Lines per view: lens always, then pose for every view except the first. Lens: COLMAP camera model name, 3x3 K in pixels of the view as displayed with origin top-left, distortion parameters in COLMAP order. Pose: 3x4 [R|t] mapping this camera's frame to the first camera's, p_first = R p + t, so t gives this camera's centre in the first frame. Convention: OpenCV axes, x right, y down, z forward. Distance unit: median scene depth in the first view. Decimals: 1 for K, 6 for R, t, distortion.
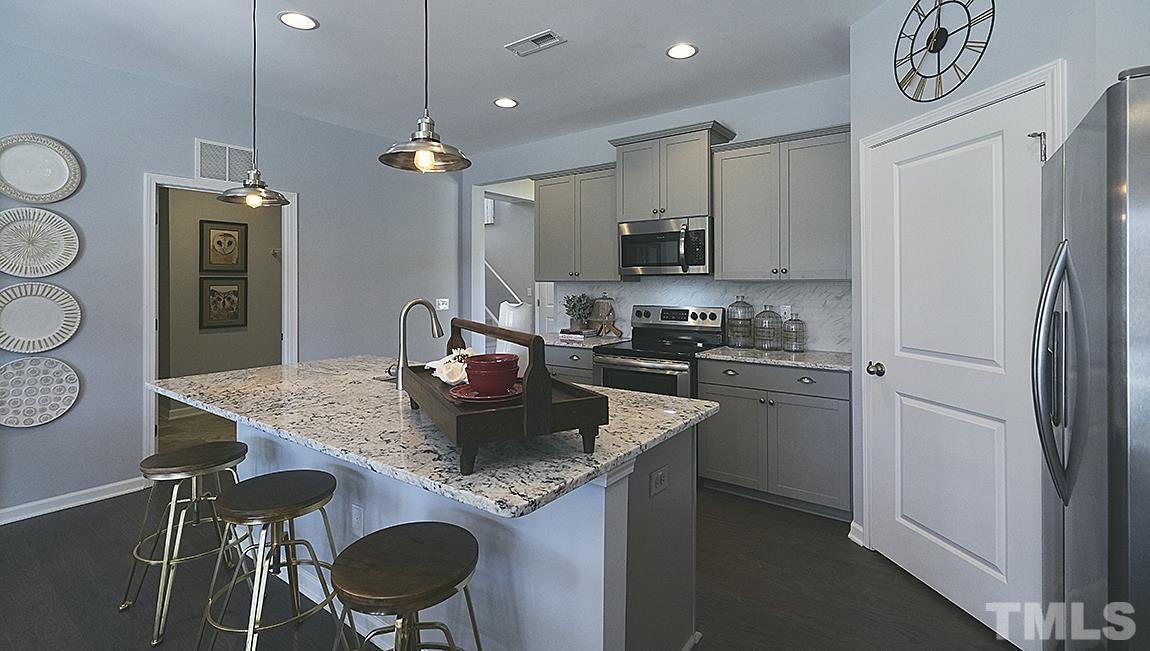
lens RADIAL K [[517.9, 0, 578.0], [0, 517.9, 285.5], [0, 0, 1]] dist [-0.001619, 0.002326]
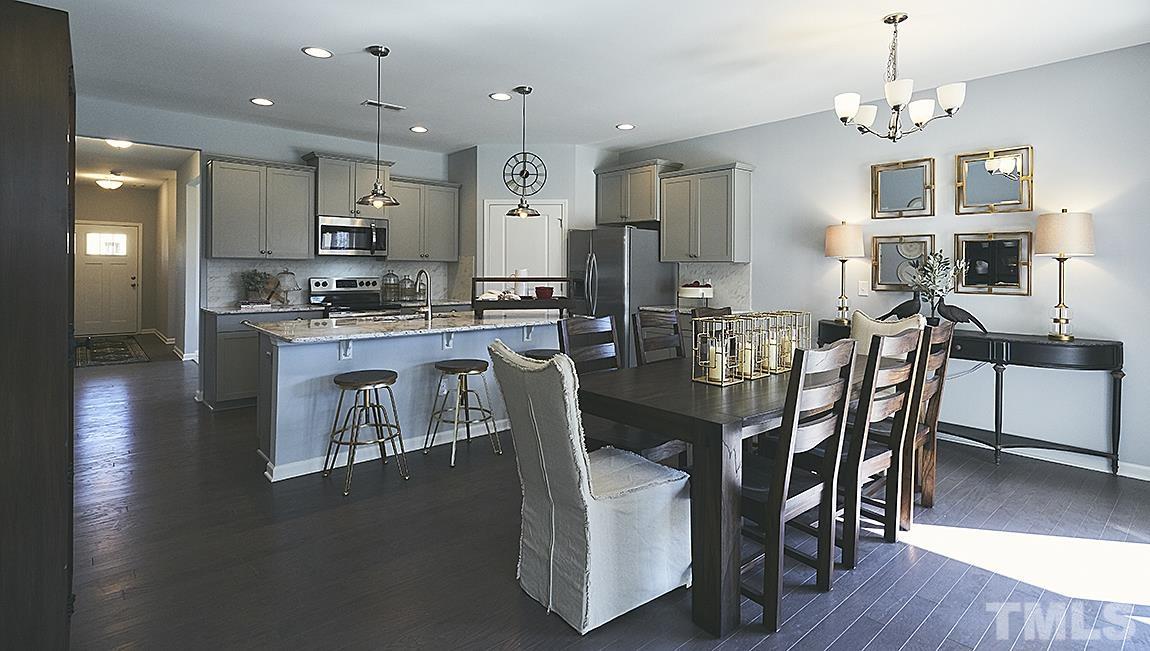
lens RADIAL K [[573.5, 0, 580.0], [0, 573.5, 269.3], [0, 0, 1]] dist [0.006269, 0.000791]
pose [[0.220341, -0.001017, 0.975422, -1.278368], [-0.006776, 0.999974, 0.002574, 0.009651], [-0.975399, -0.007177, 0.220328, 0.028452]]
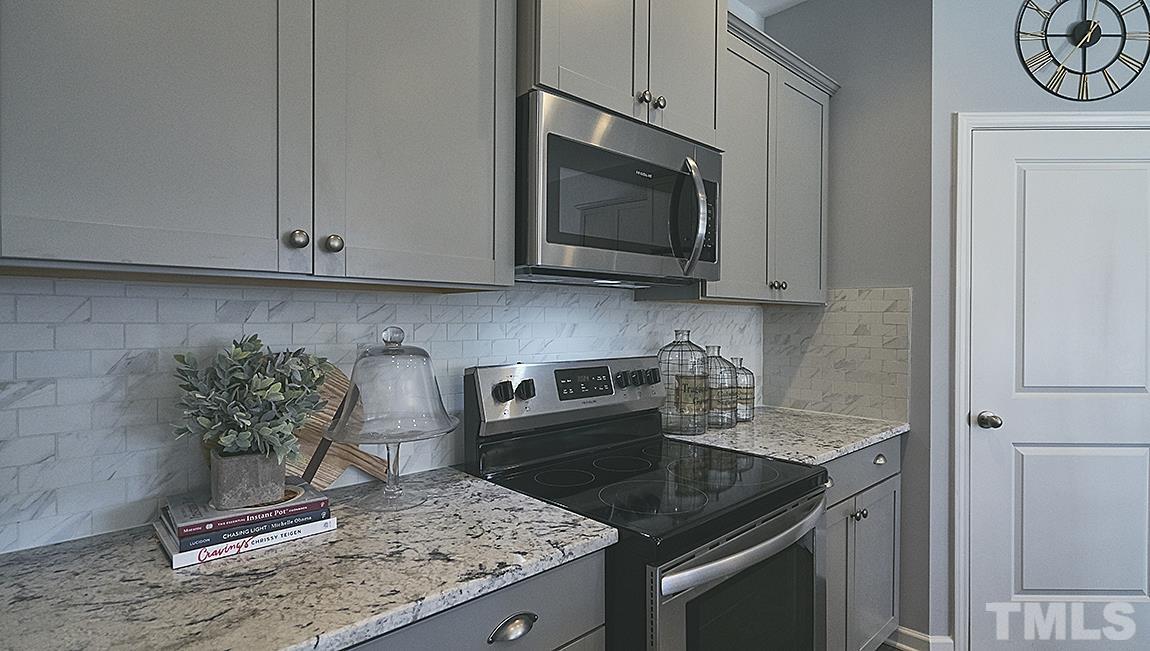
lens RADIAL K [[570.9, 0, 580.0], [0, 570.9, 327.6], [0, 0, 1]] dist [-0.004565, 0.000483]
pose [[0.183211, -0.010309, 0.983020, -0.247440], [-0.003984, 0.999929, 0.011229, 0.011414], [-0.983066, -0.005974, 0.183157, 0.976593]]
